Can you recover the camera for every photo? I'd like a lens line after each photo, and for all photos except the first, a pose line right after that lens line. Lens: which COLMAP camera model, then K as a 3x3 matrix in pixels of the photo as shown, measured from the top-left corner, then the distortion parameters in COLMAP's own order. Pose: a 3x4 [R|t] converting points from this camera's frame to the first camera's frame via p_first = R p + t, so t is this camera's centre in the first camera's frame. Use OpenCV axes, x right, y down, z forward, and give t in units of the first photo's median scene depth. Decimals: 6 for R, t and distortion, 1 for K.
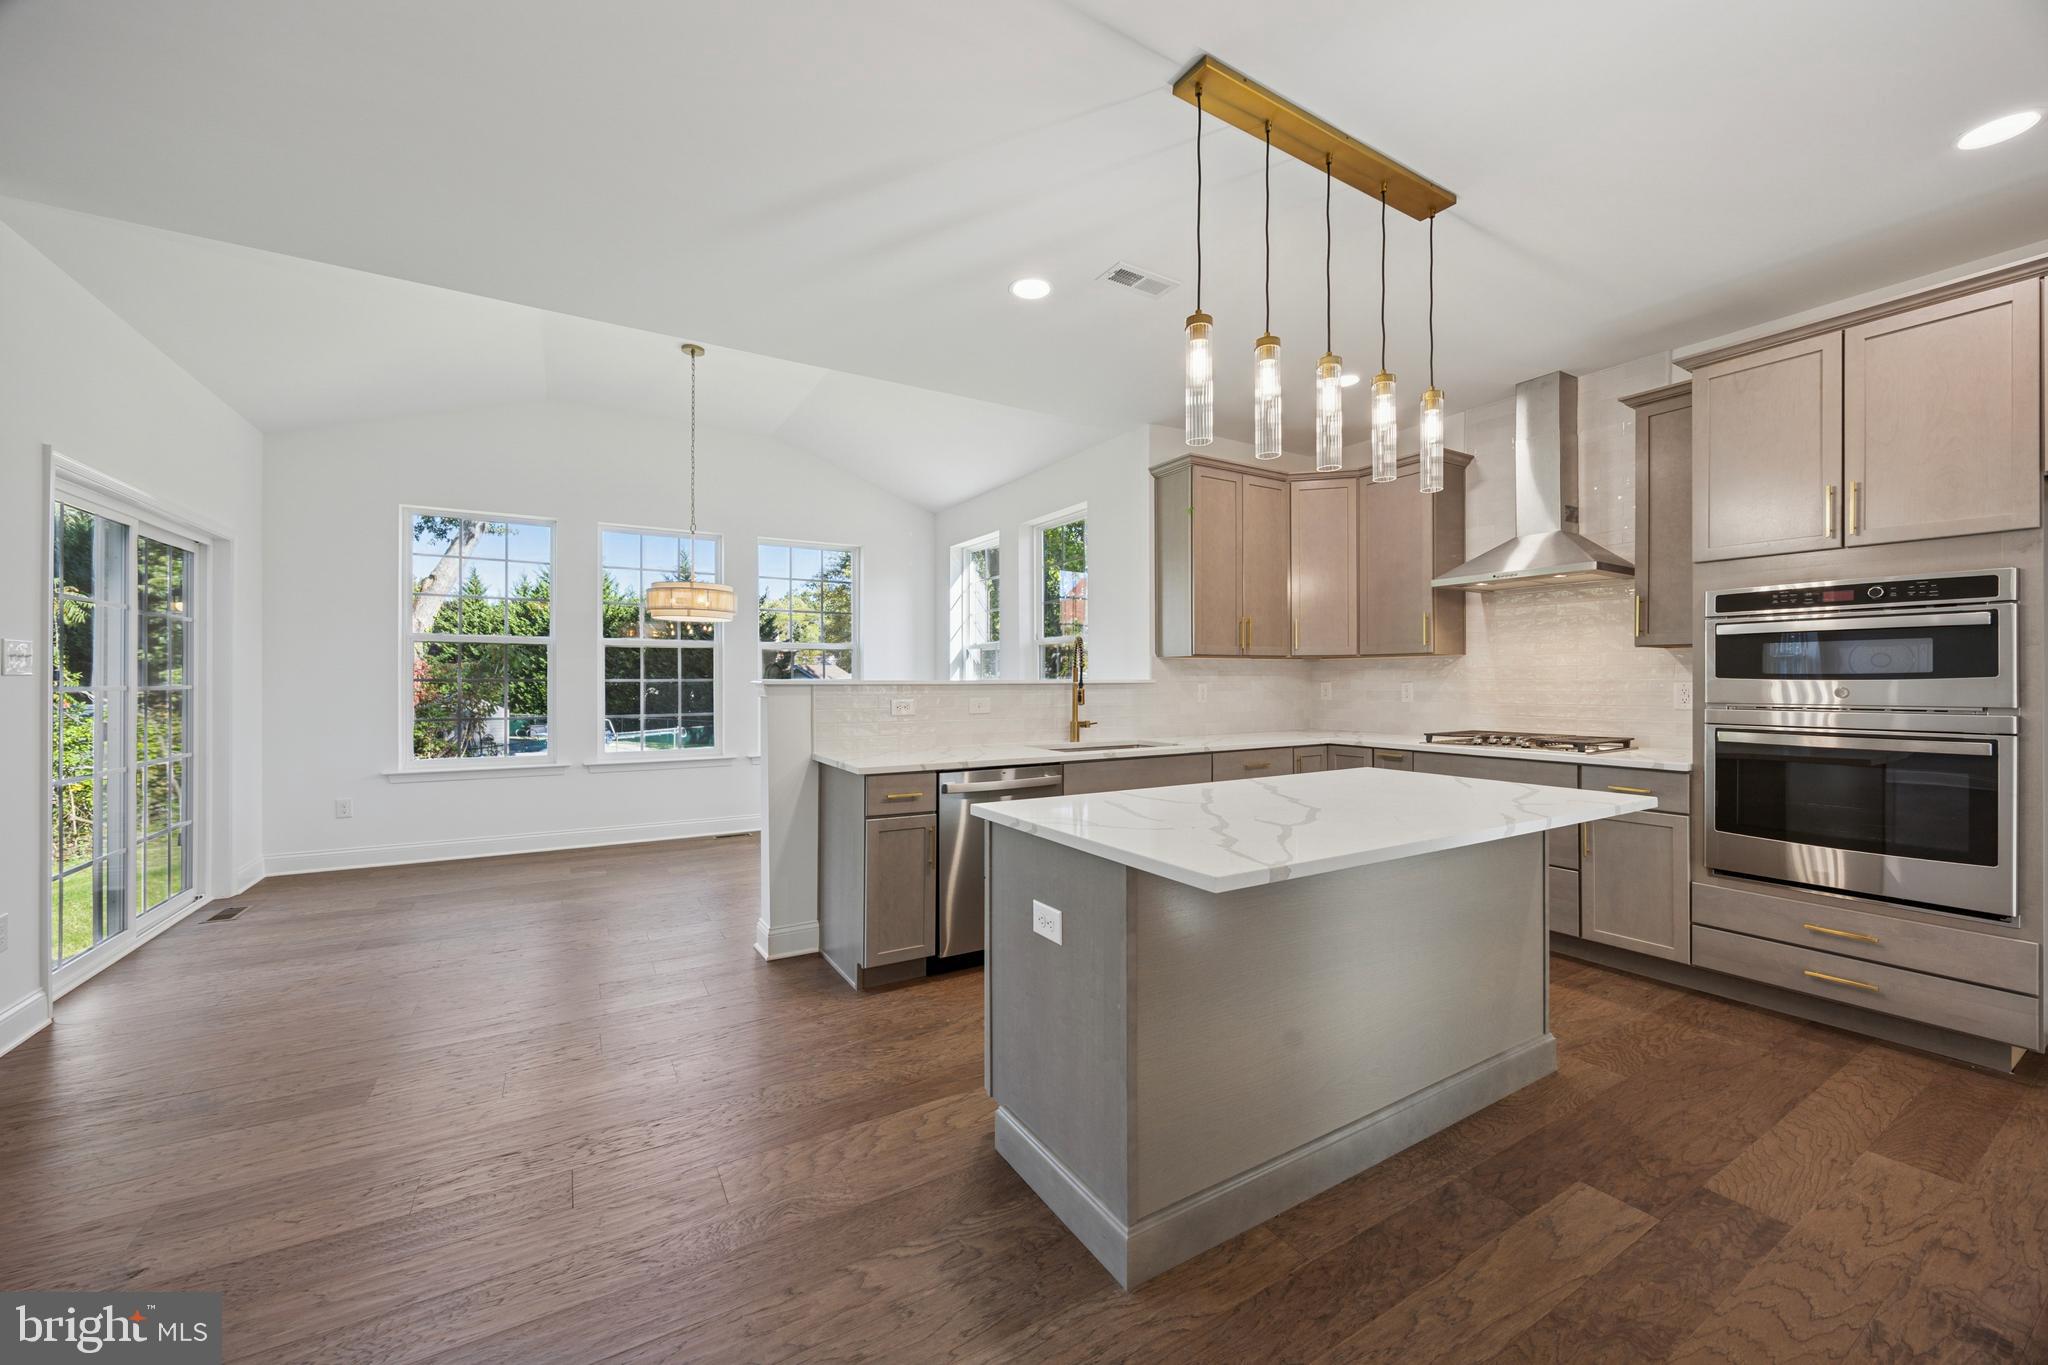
lens RADIAL K [[775.7, 0, 1024.0], [0, 775.7, 682.5], [0, 0, 1]] dist [-0.005858, 0.000319]
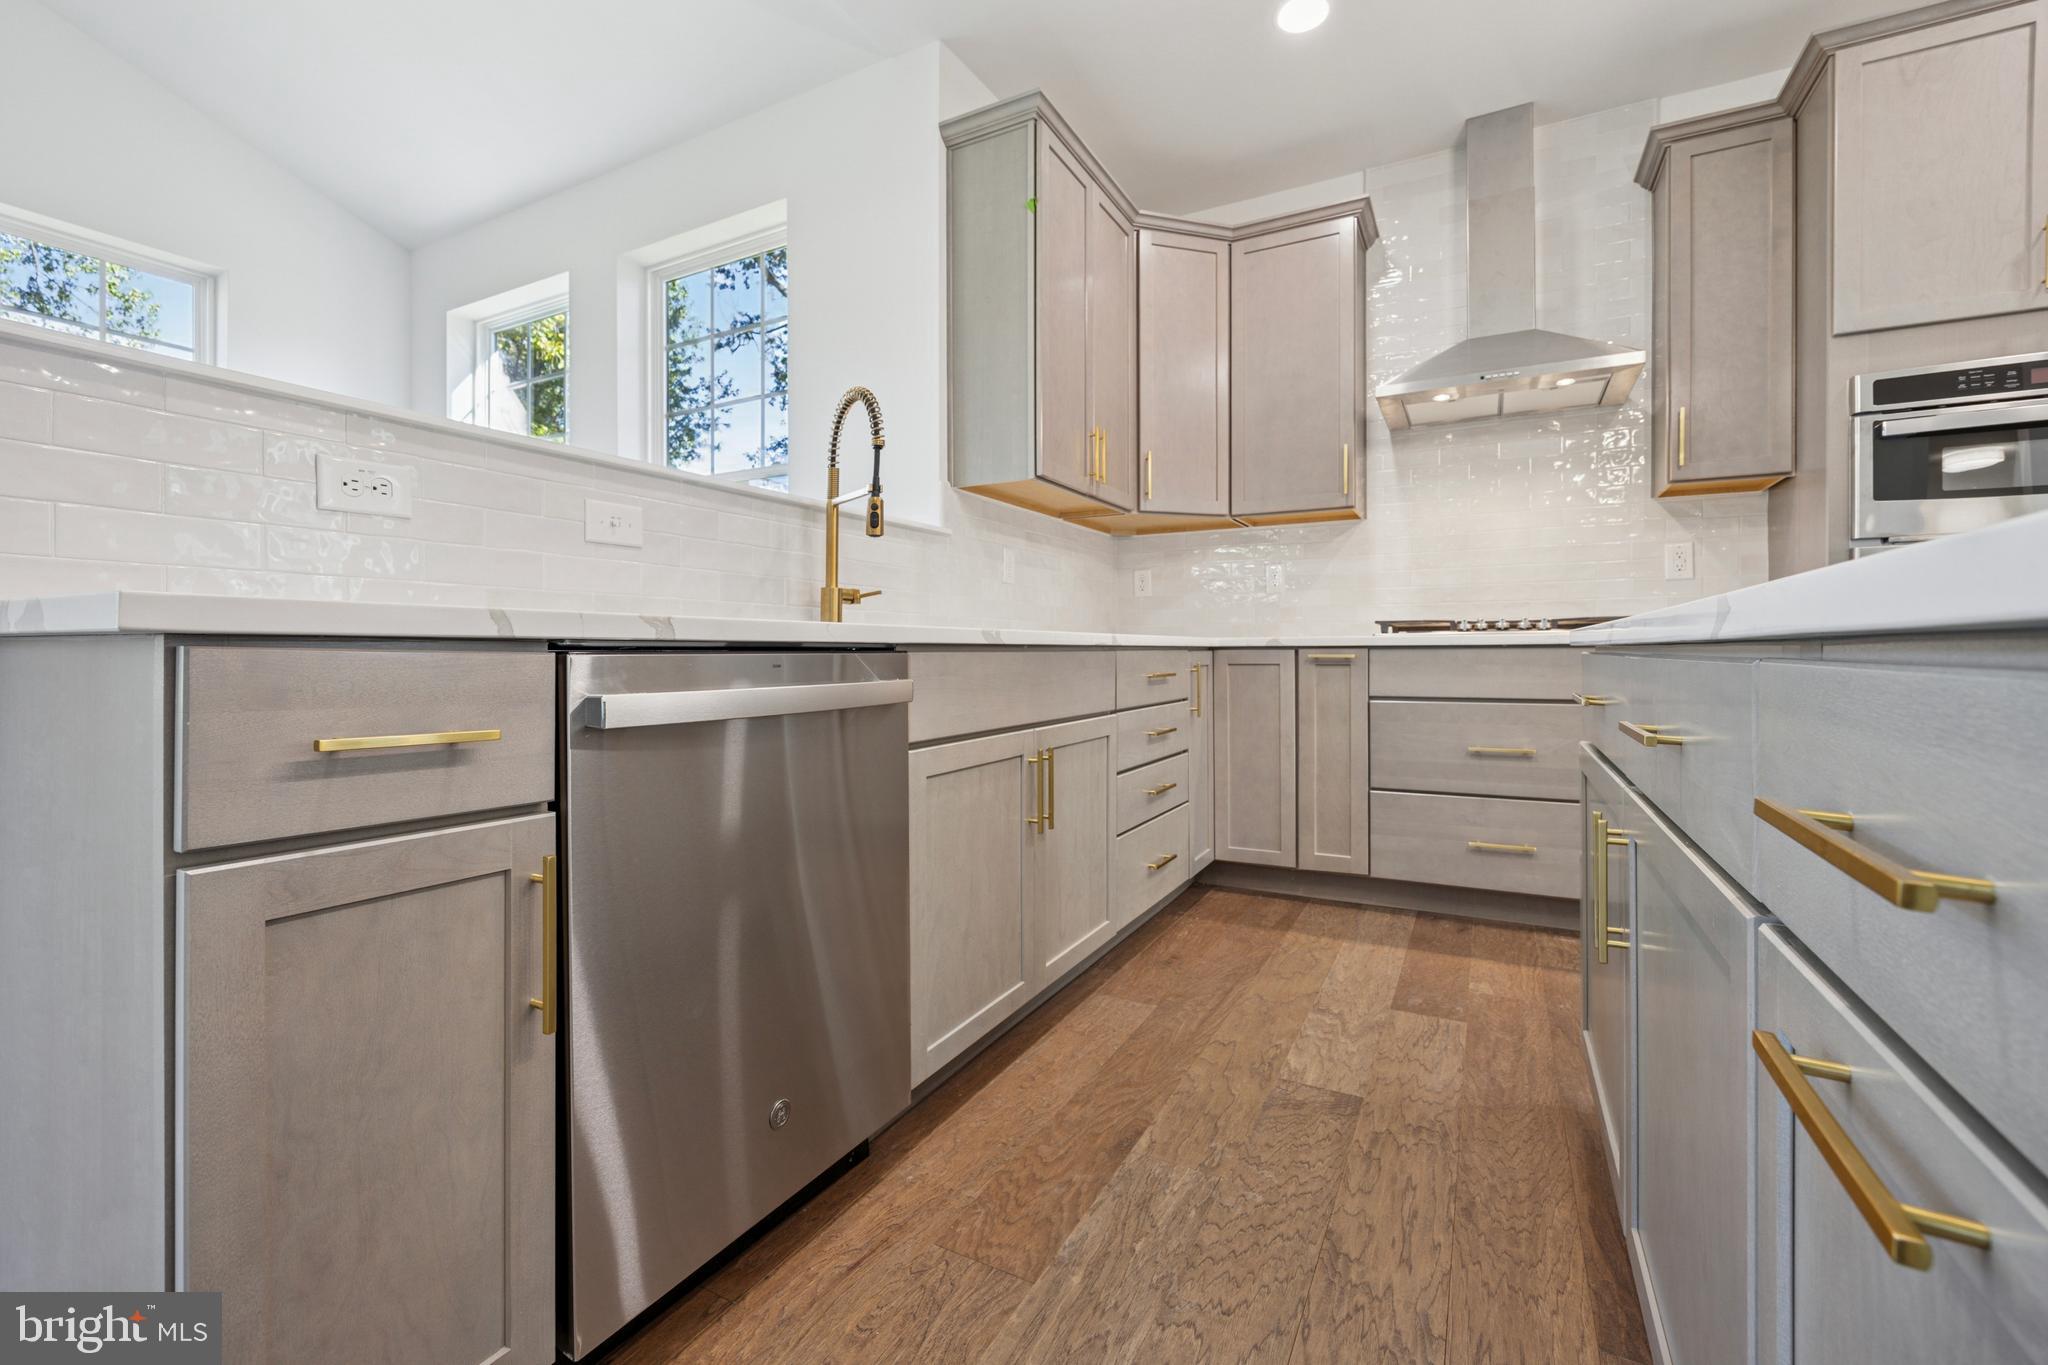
lens RADIAL K [[859.2, 0, 1026.5], [0, 859.2, 661.3], [0, 0, 1]] dist [-0.008763, 0.000171]
pose [[0.858160, -0.006015, 0.513348, -0.130545], [0.003321, 0.999975, 0.006166, 0.124292], [-0.513372, -0.003587, 0.858159, 0.711434]]
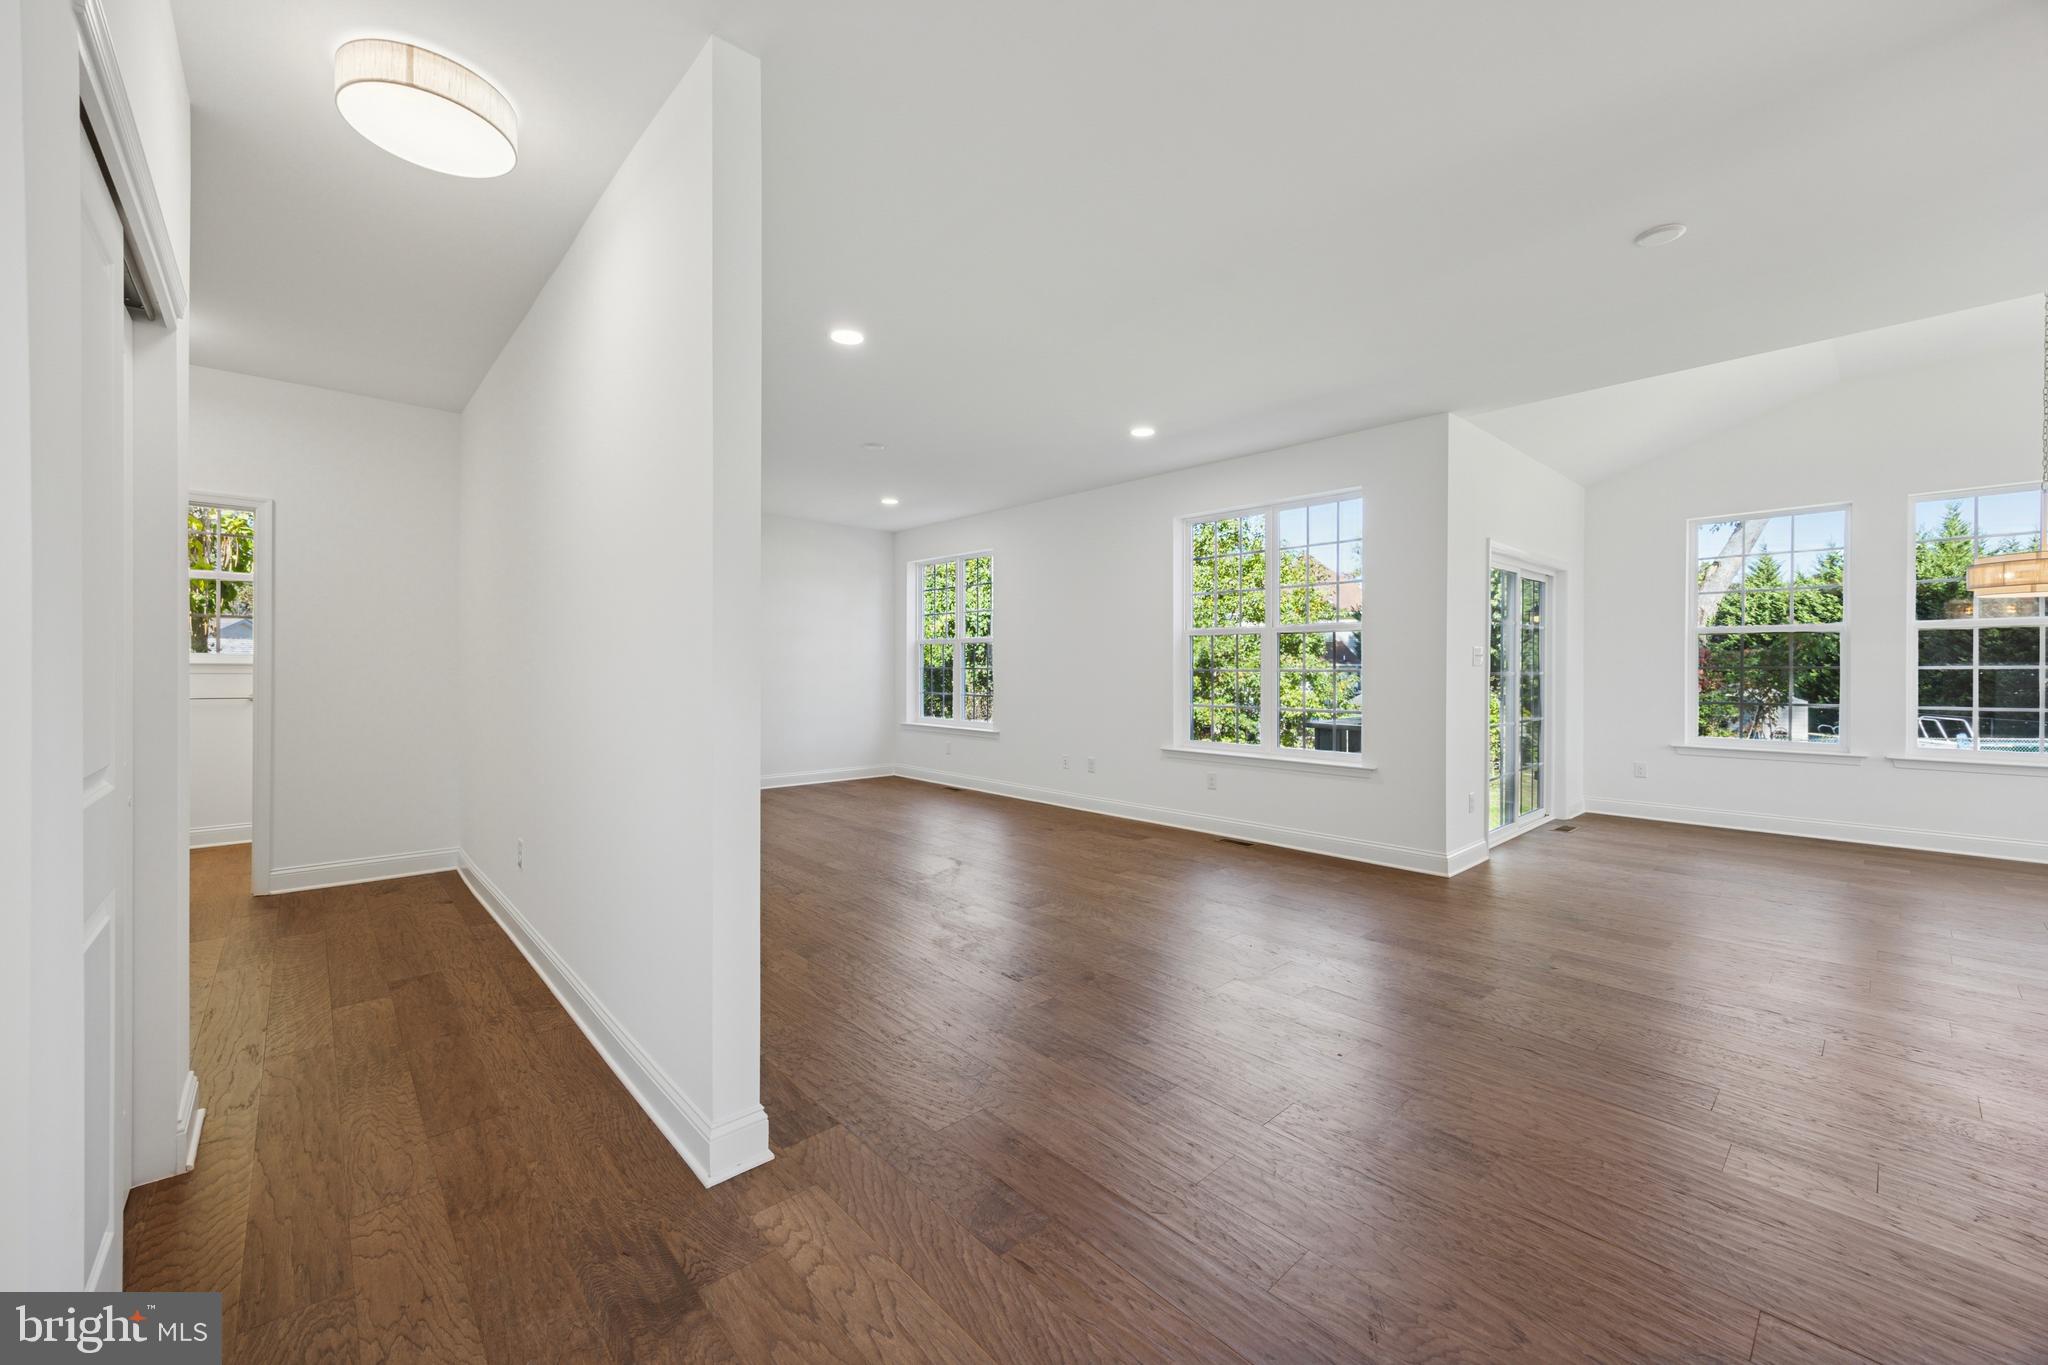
lens RADIAL K [[787.4, 0, 1034.8], [0, 787.4, 672.6], [0, 0, 1]] dist [0.003625, -0.000324]
pose [[0.204088, 0.003513, -0.978946, 0.292351], [-0.000966, 0.999994, 0.003387, 0.001950], [0.978952, 0.000254, 0.204090, -0.380427]]
